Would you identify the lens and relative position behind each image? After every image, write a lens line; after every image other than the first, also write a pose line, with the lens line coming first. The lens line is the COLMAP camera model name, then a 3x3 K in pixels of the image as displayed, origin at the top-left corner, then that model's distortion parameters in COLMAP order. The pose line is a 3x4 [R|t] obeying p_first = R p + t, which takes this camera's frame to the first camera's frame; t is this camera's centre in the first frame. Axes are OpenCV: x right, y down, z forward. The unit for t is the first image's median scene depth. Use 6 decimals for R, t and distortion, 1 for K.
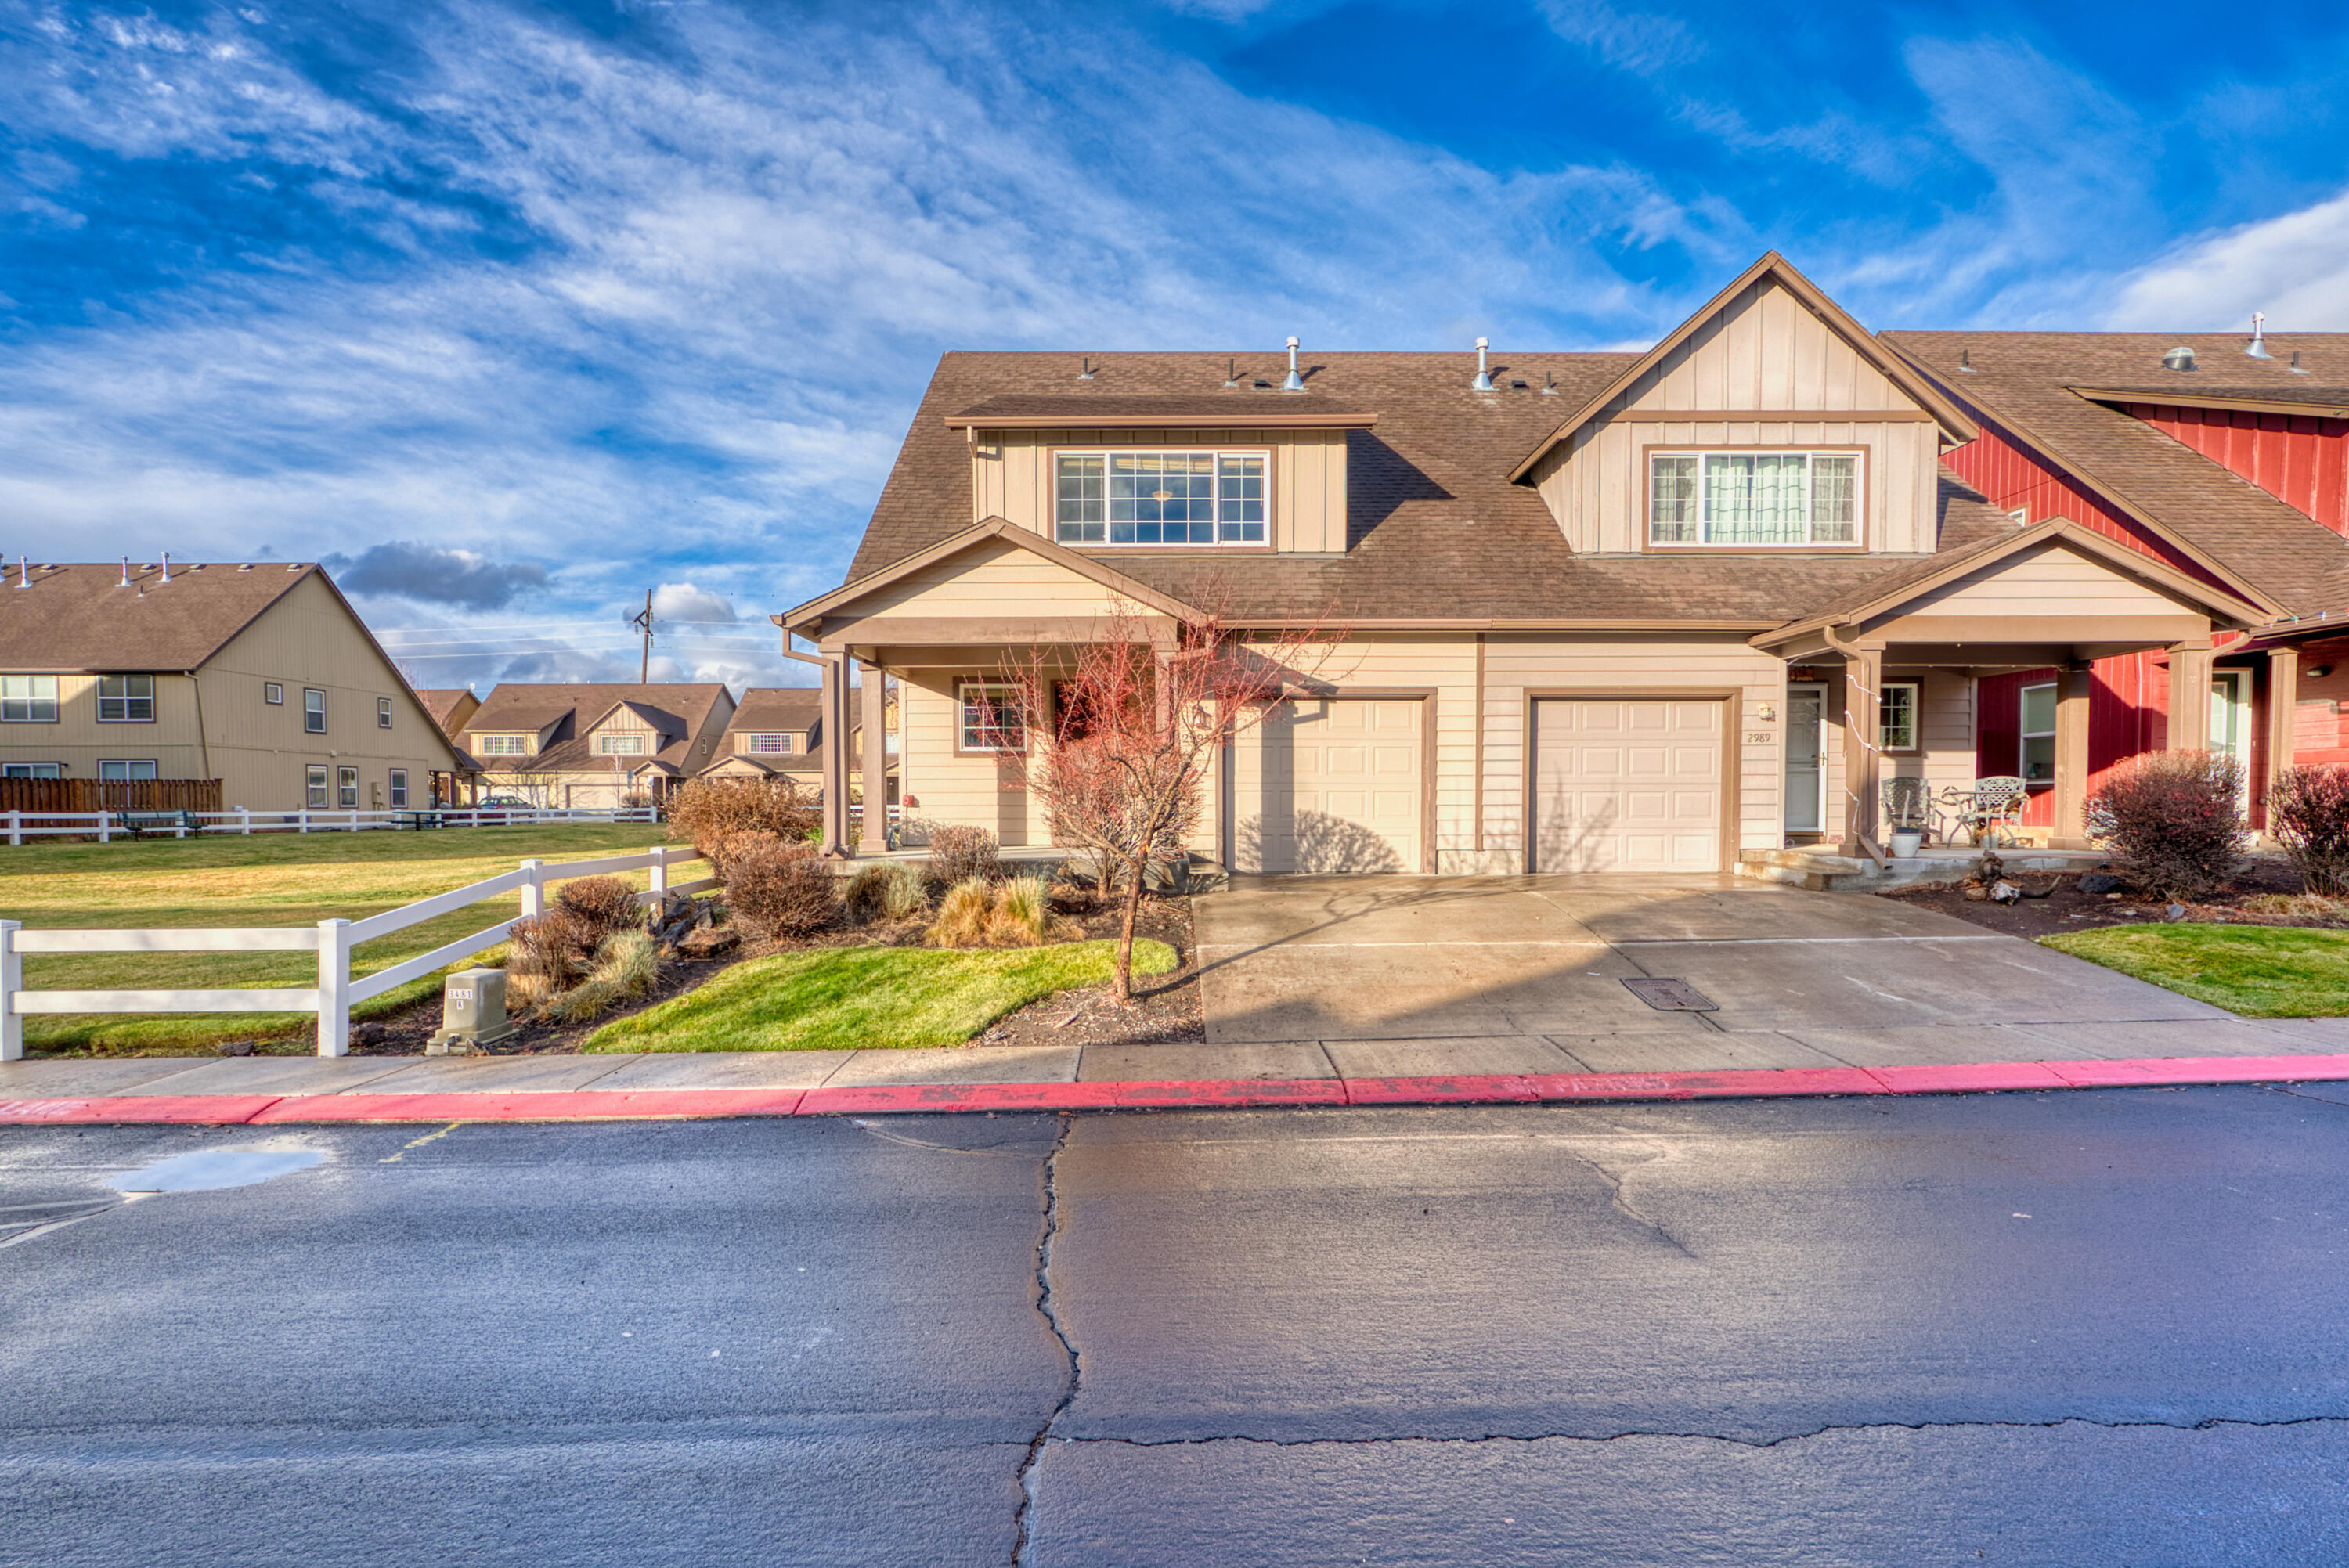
lens RADIAL K [[1110.1, 0, 1166.8], [0, 1110.1, 730.3], [0, 0, 1]] dist [-0.024483, 0.007103]
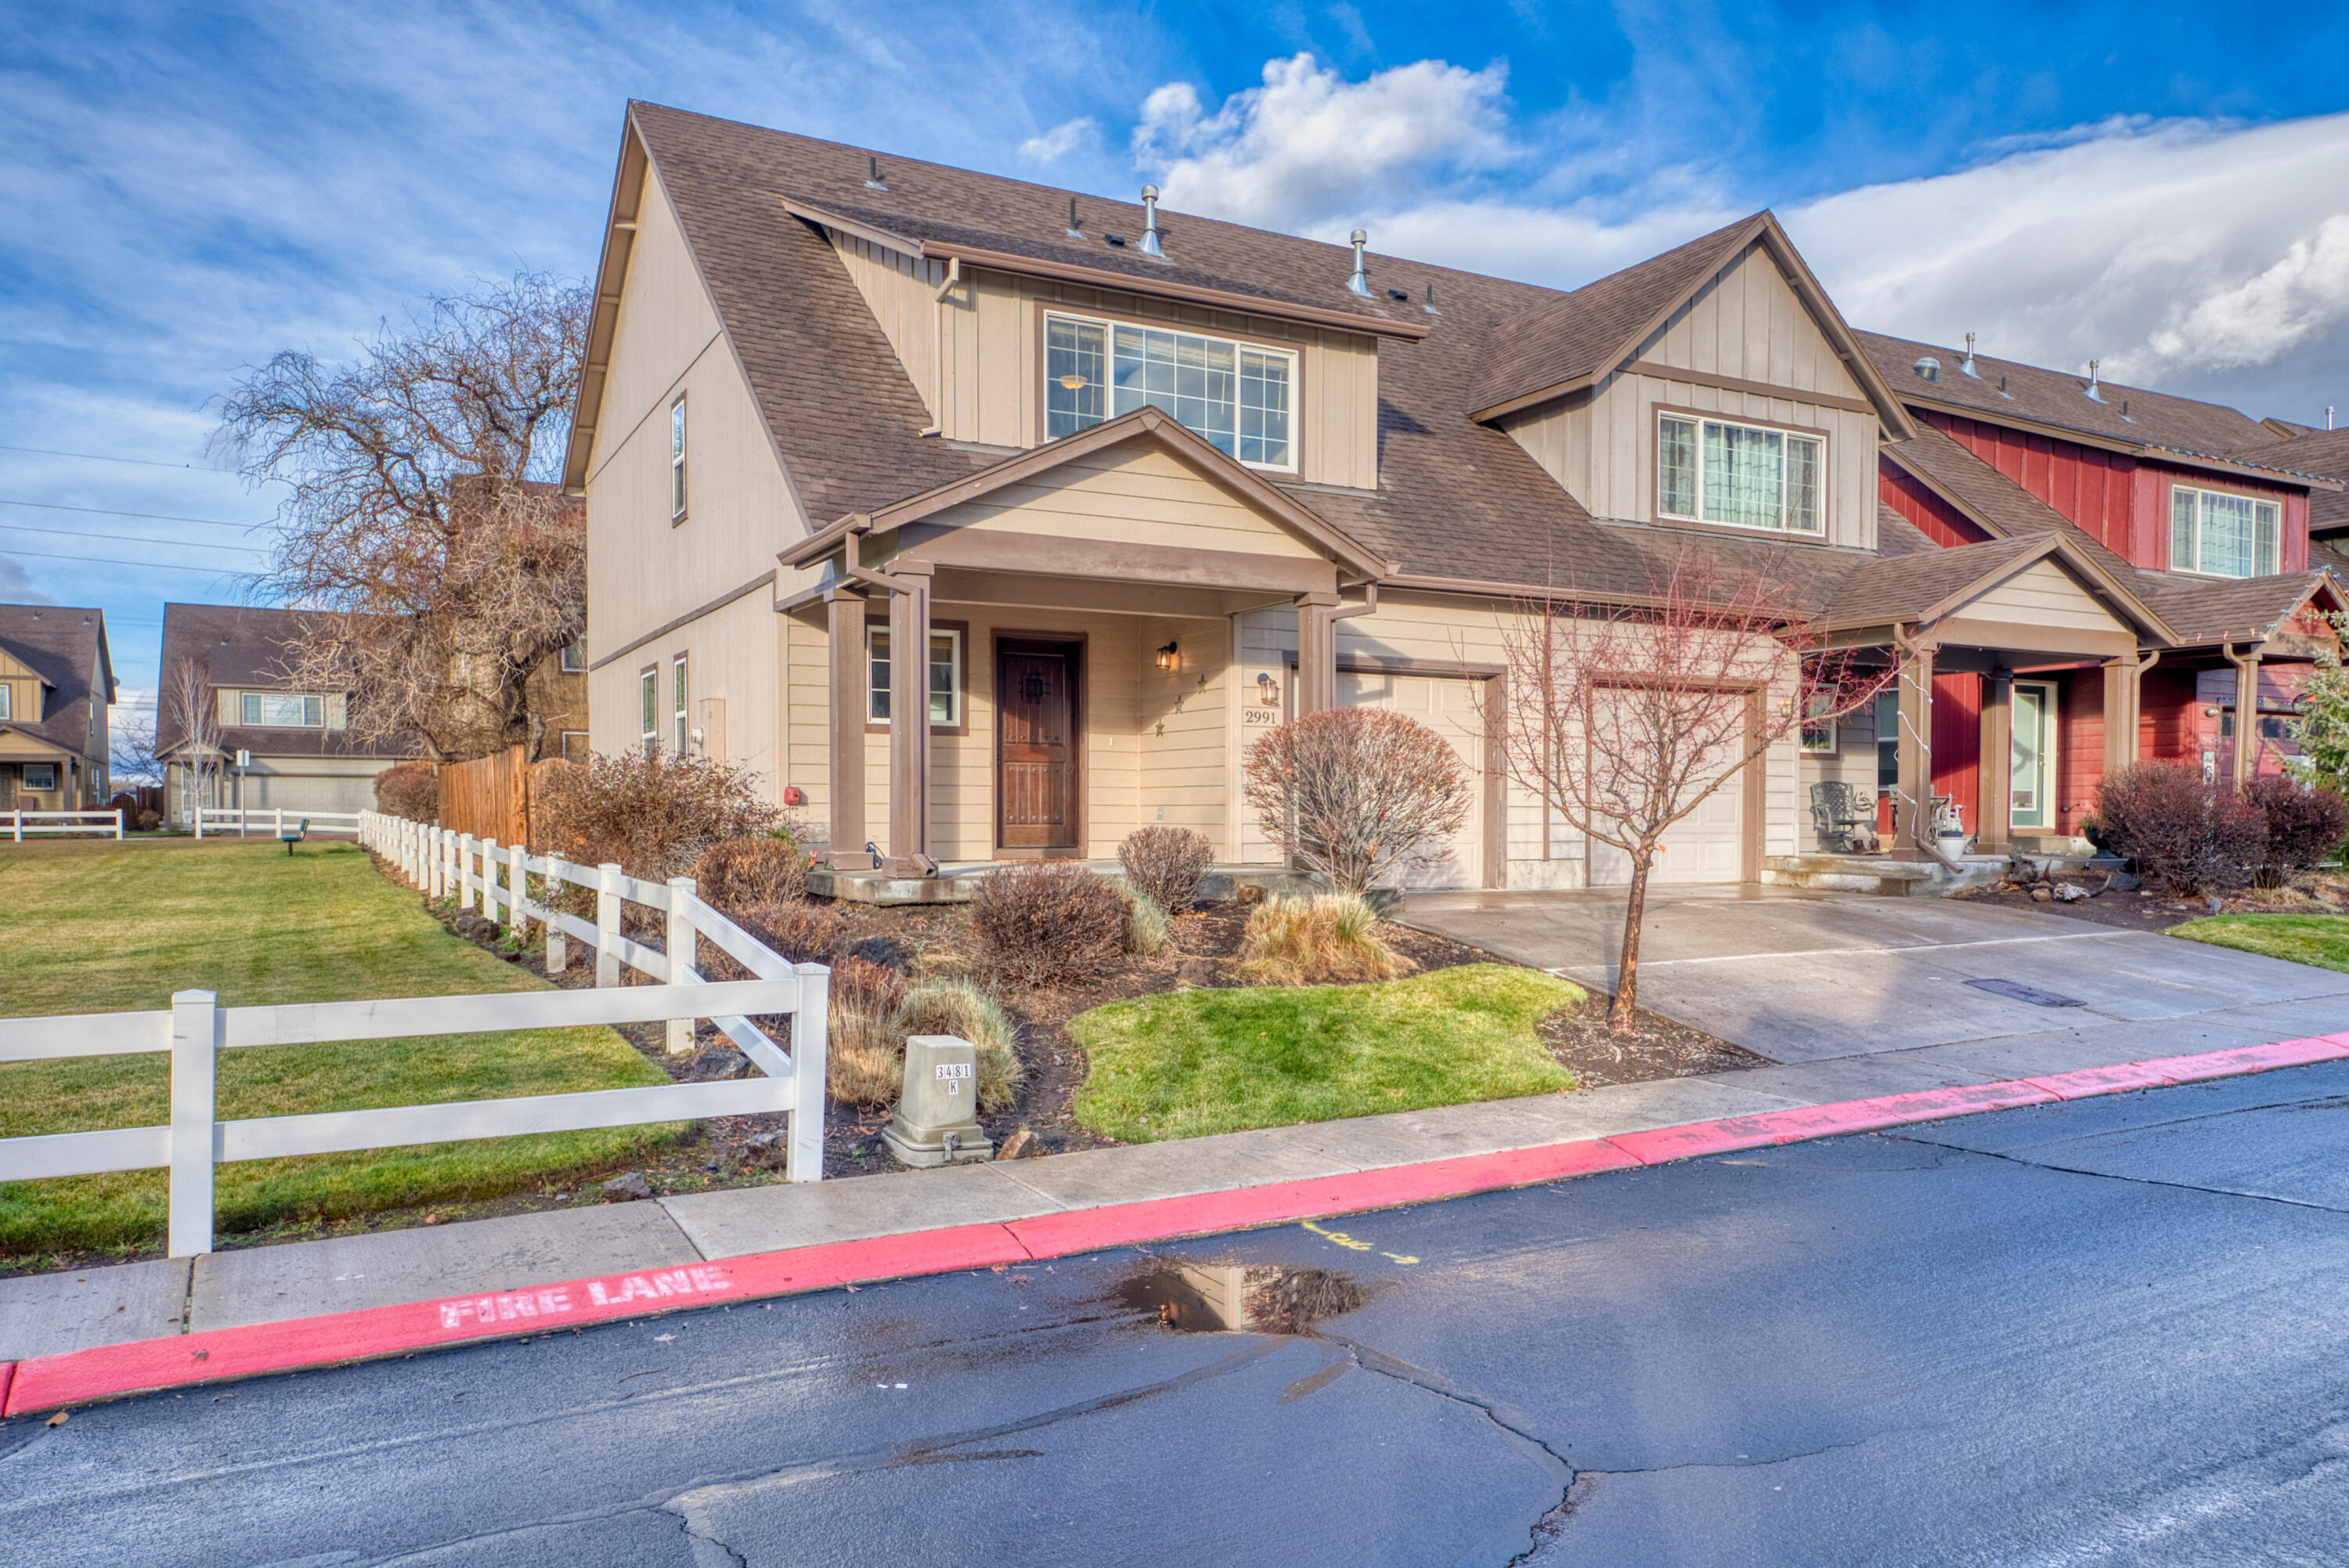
lens RADIAL K [[1591.7, 0, 1178.1], [0, 1591.7, 659.6], [0, 0, 1]] dist [0.020653, -0.000307]
pose [[0.880764, 0.050417, 0.470864, -0.236423], [-0.035185, 0.998535, -0.041102, 0.007531], [-0.472246, 0.019634, 0.881248, 0.021259]]
